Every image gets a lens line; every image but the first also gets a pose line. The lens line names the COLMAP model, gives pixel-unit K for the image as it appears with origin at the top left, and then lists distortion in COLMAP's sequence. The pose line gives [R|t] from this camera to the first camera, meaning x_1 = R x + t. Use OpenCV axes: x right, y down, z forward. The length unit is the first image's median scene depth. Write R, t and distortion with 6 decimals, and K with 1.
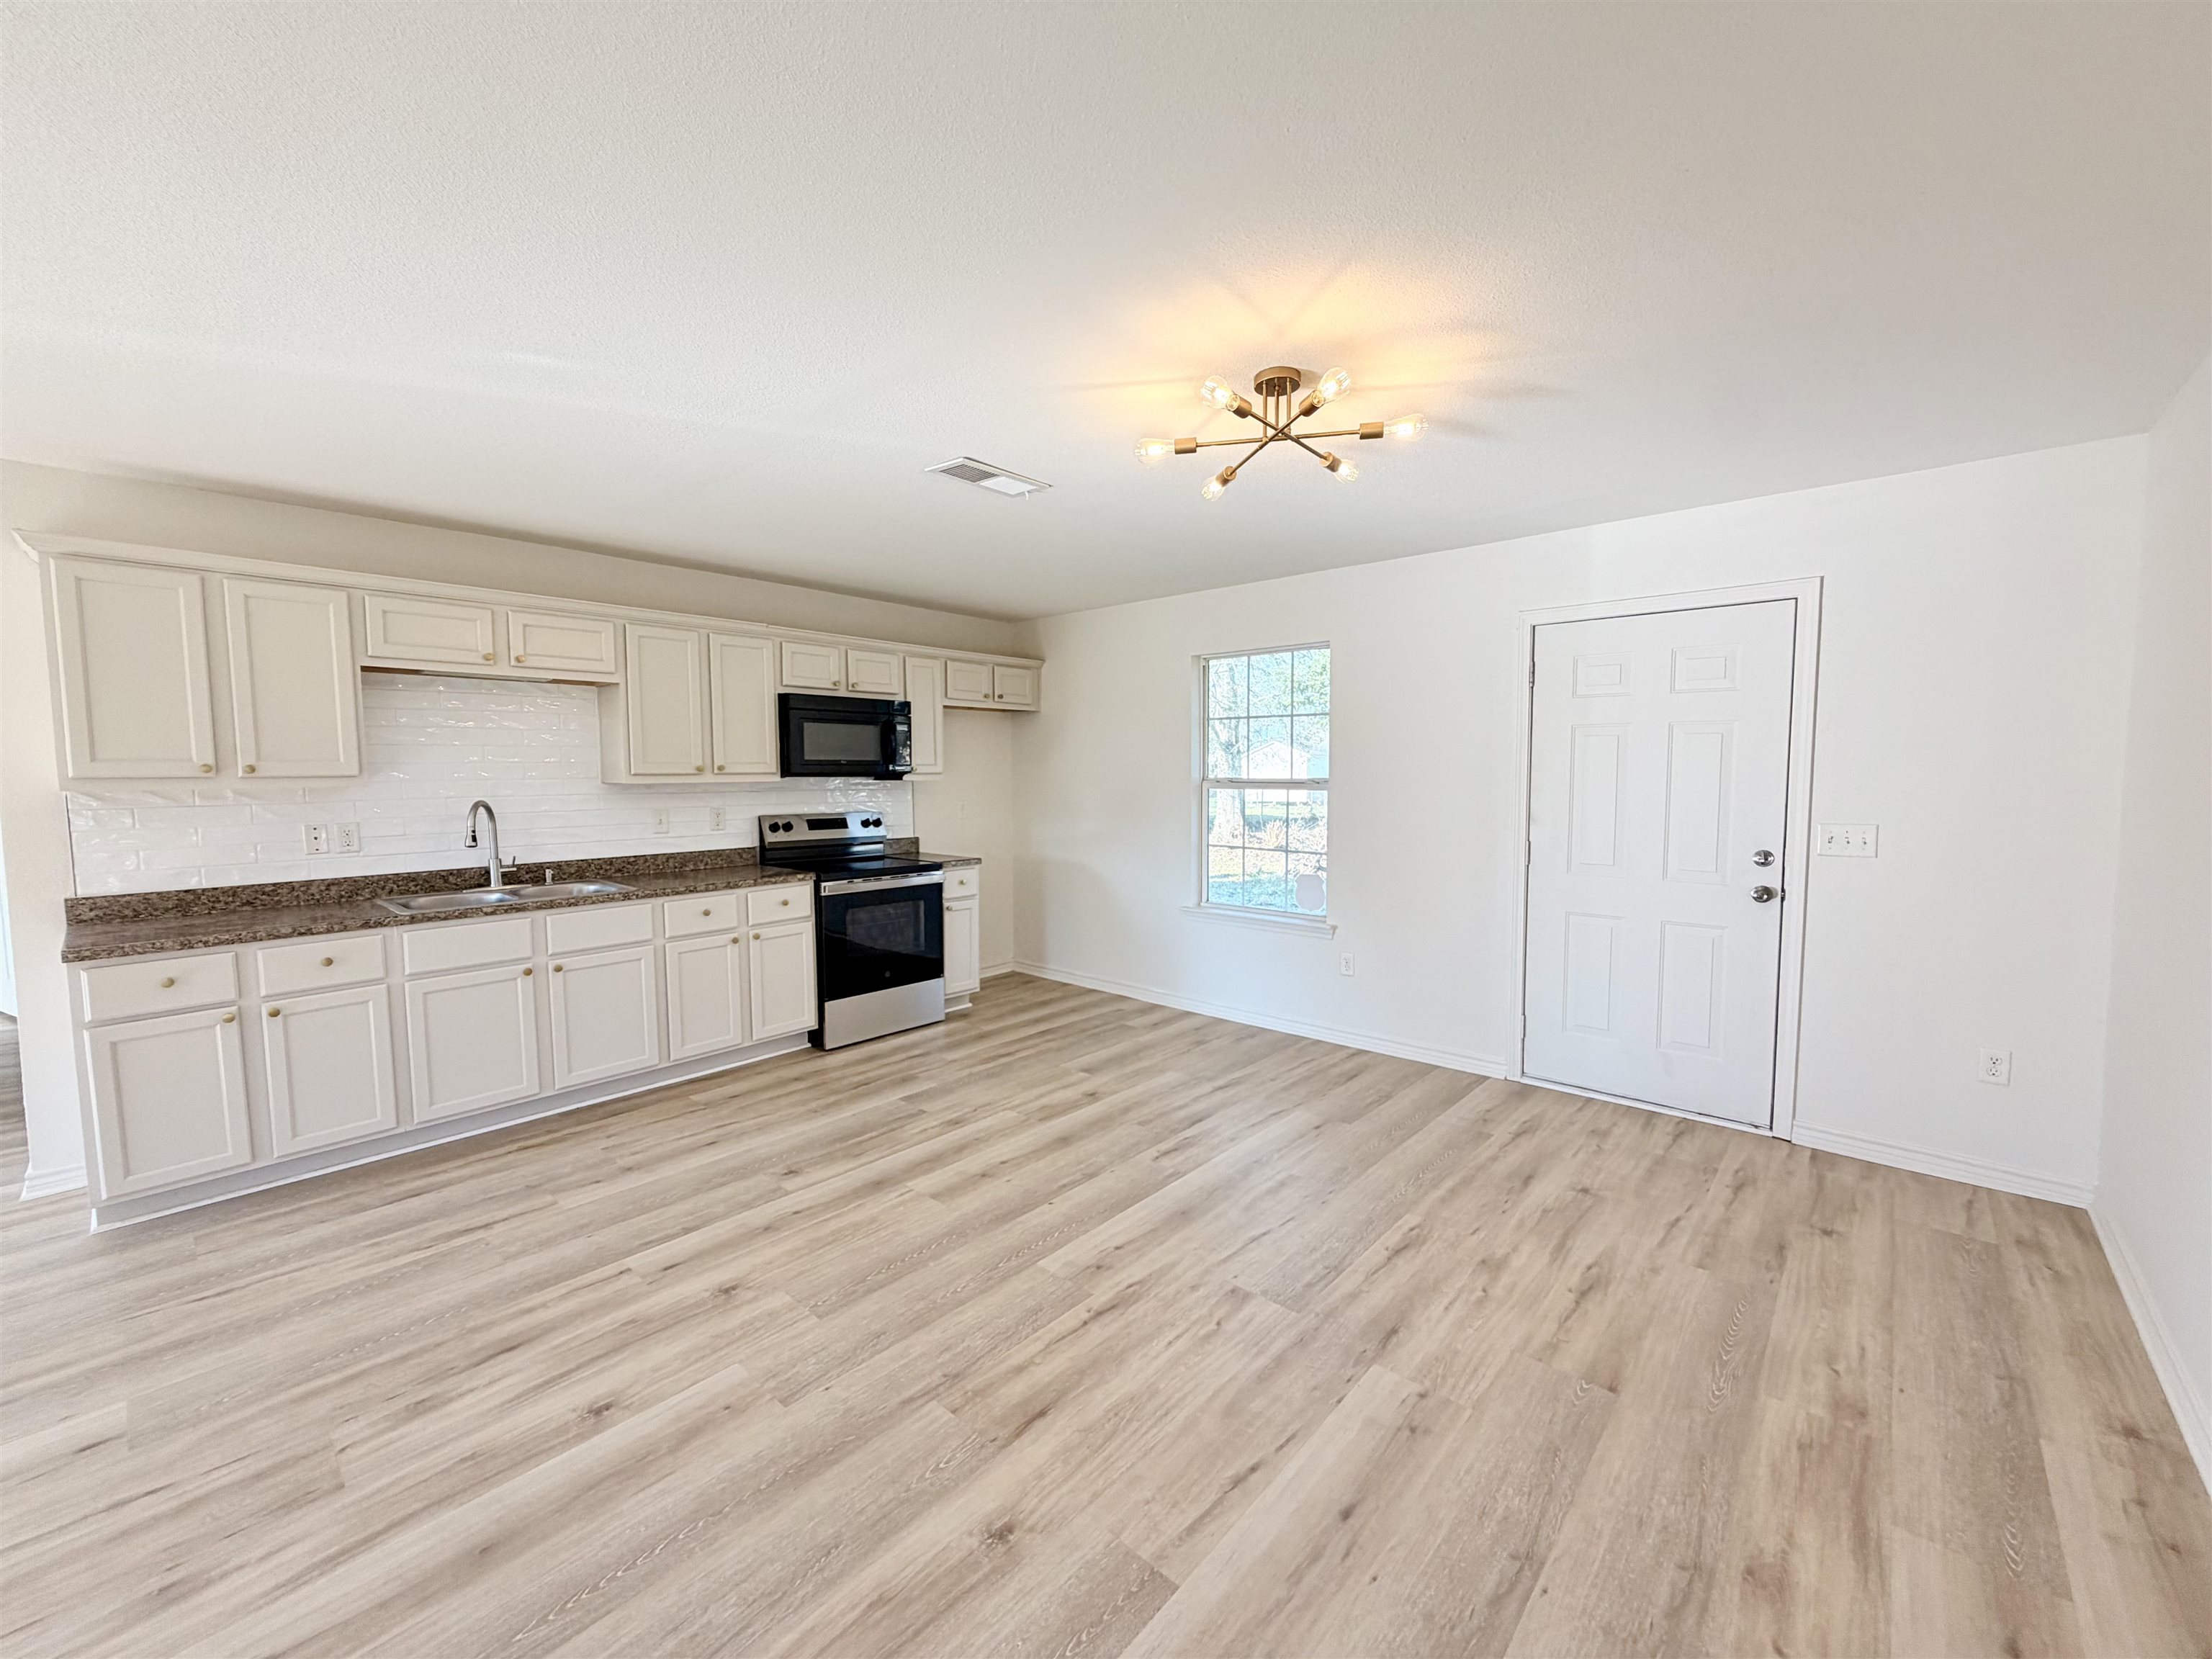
lens RADIAL K [[891.7, 0, 1108.6], [0, 891.7, 824.9], [0, 0, 1]] dist [0.000092, 0.000358]
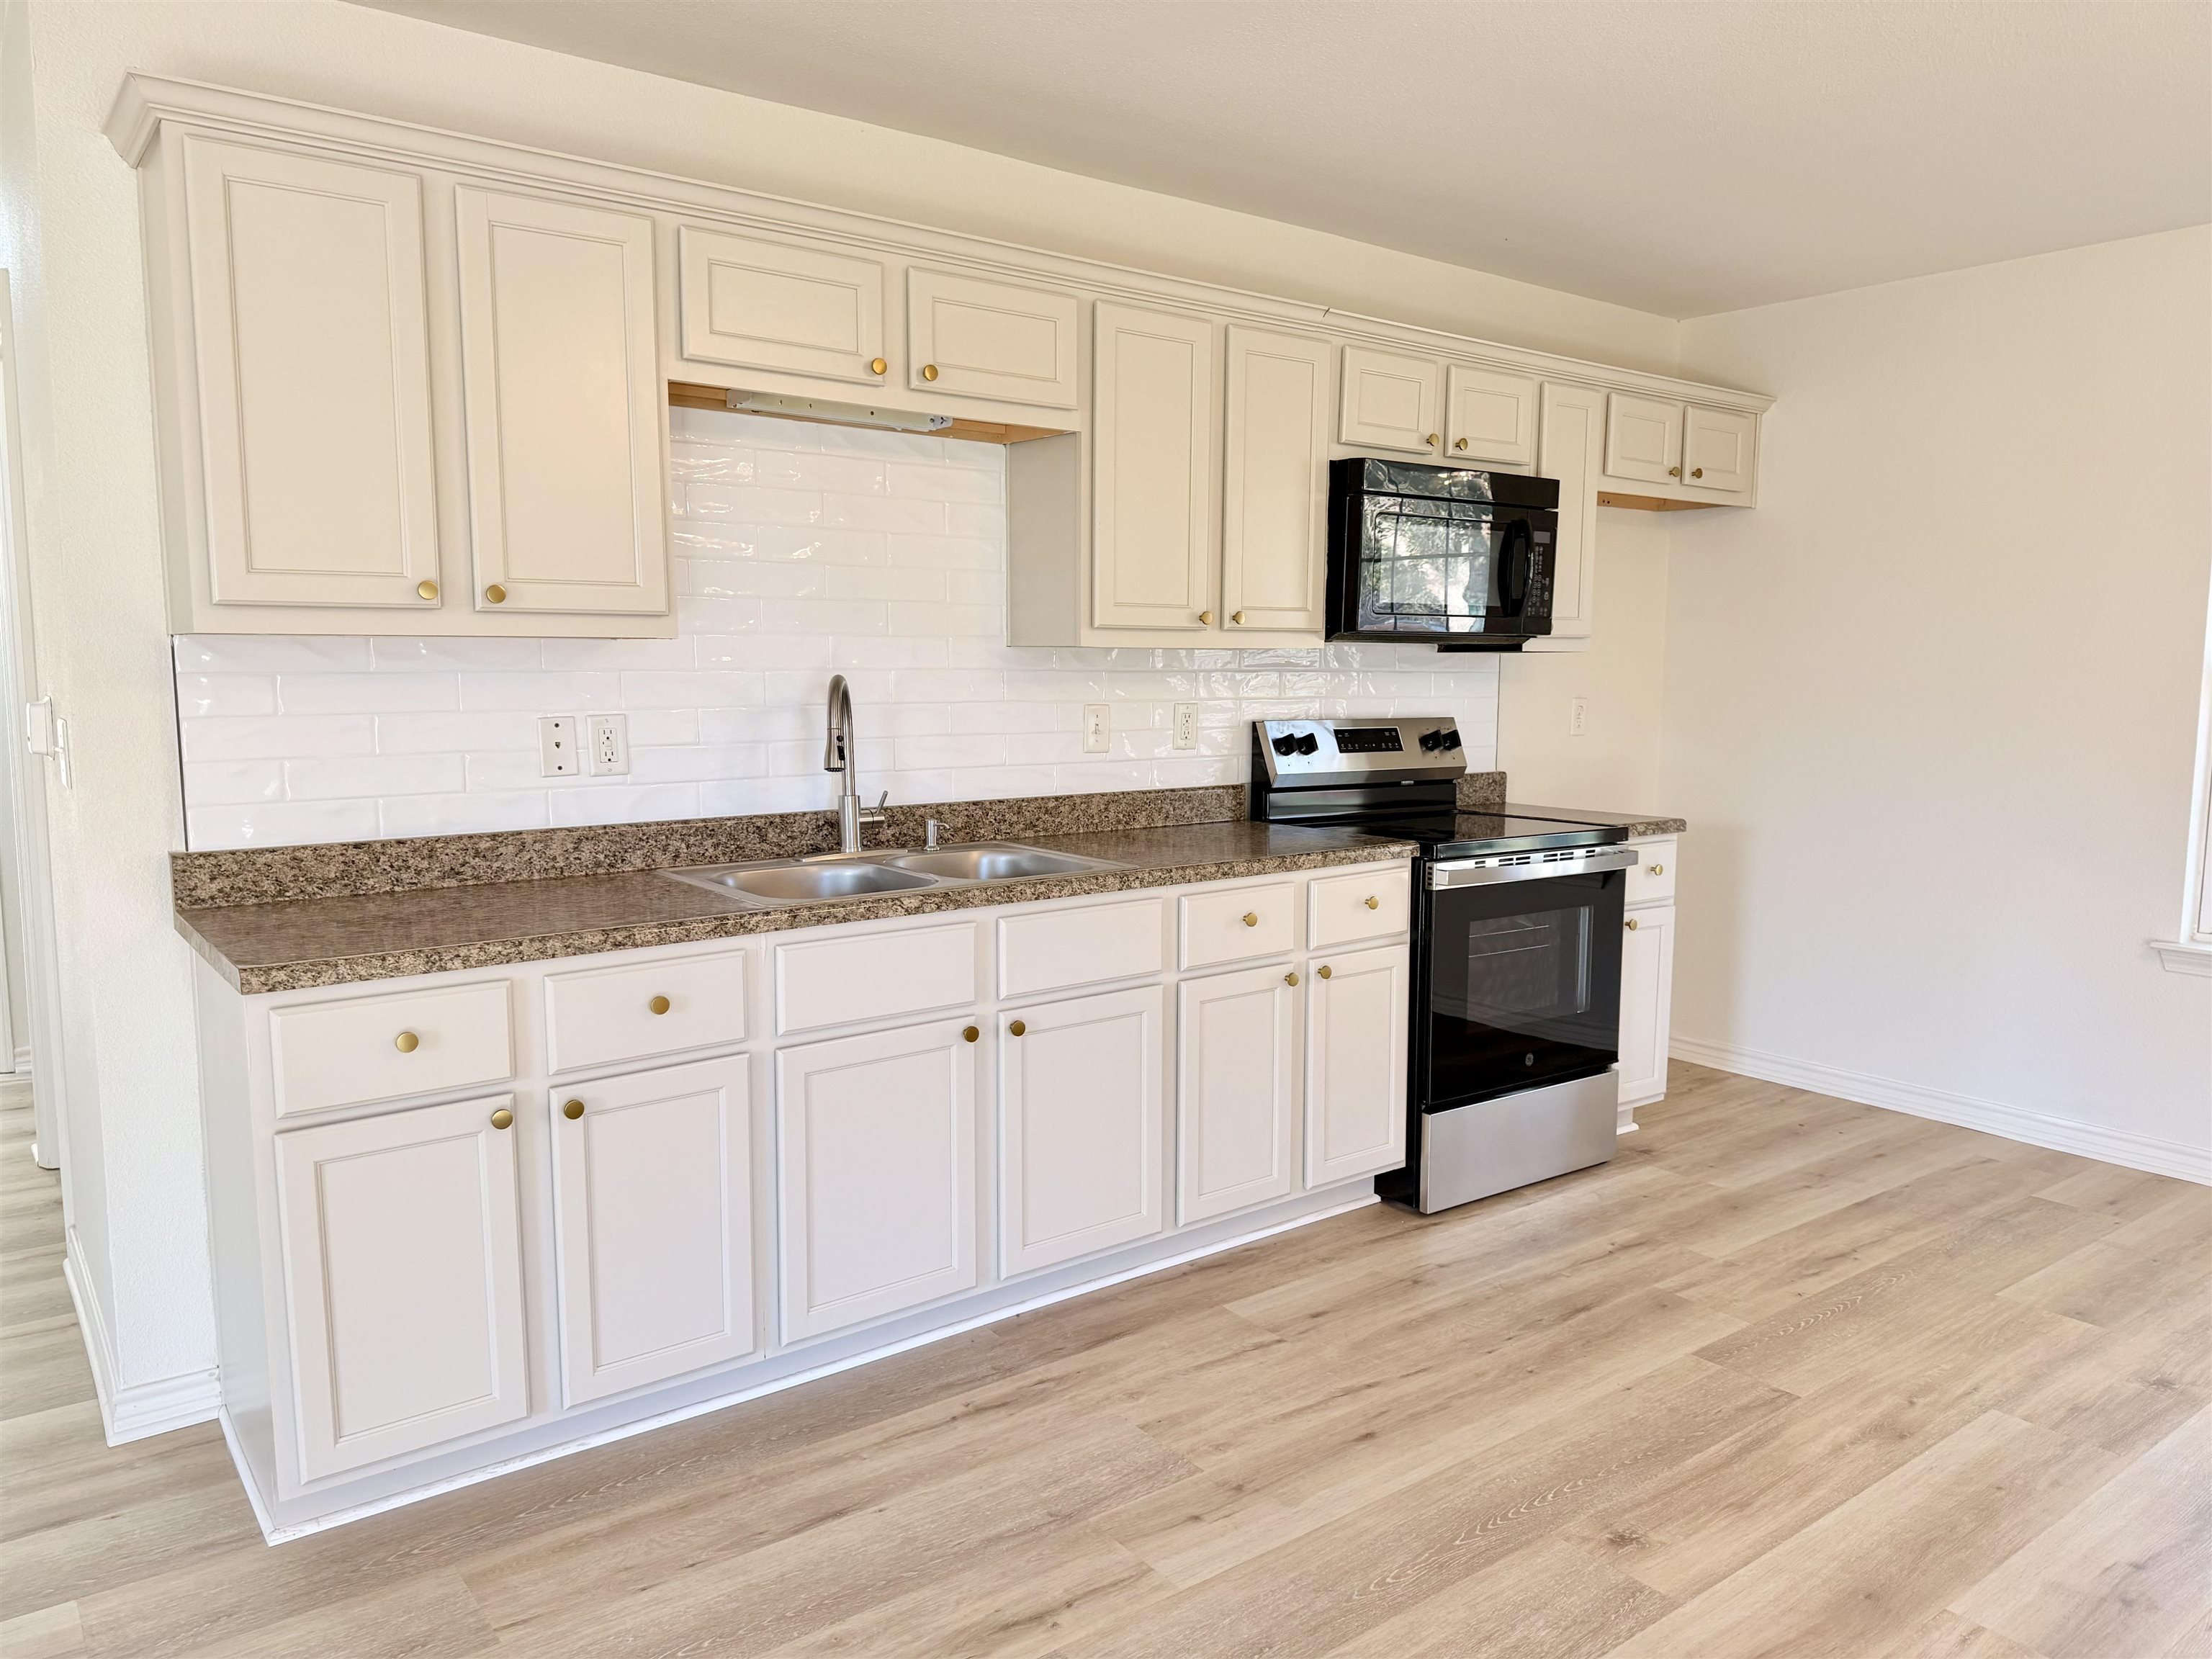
lens RADIAL K [[1559.2, 0, 1106.9], [0, 1559.2, 834.8], [0, 0, 1]] dist [0.031113, -0.008150]
pose [[0.982364, 0.026954, -0.185025, -0.363573], [-0.018393, 0.998686, 0.047831, 0.015203], [0.186071, -0.043585, 0.981569, 0.175309]]
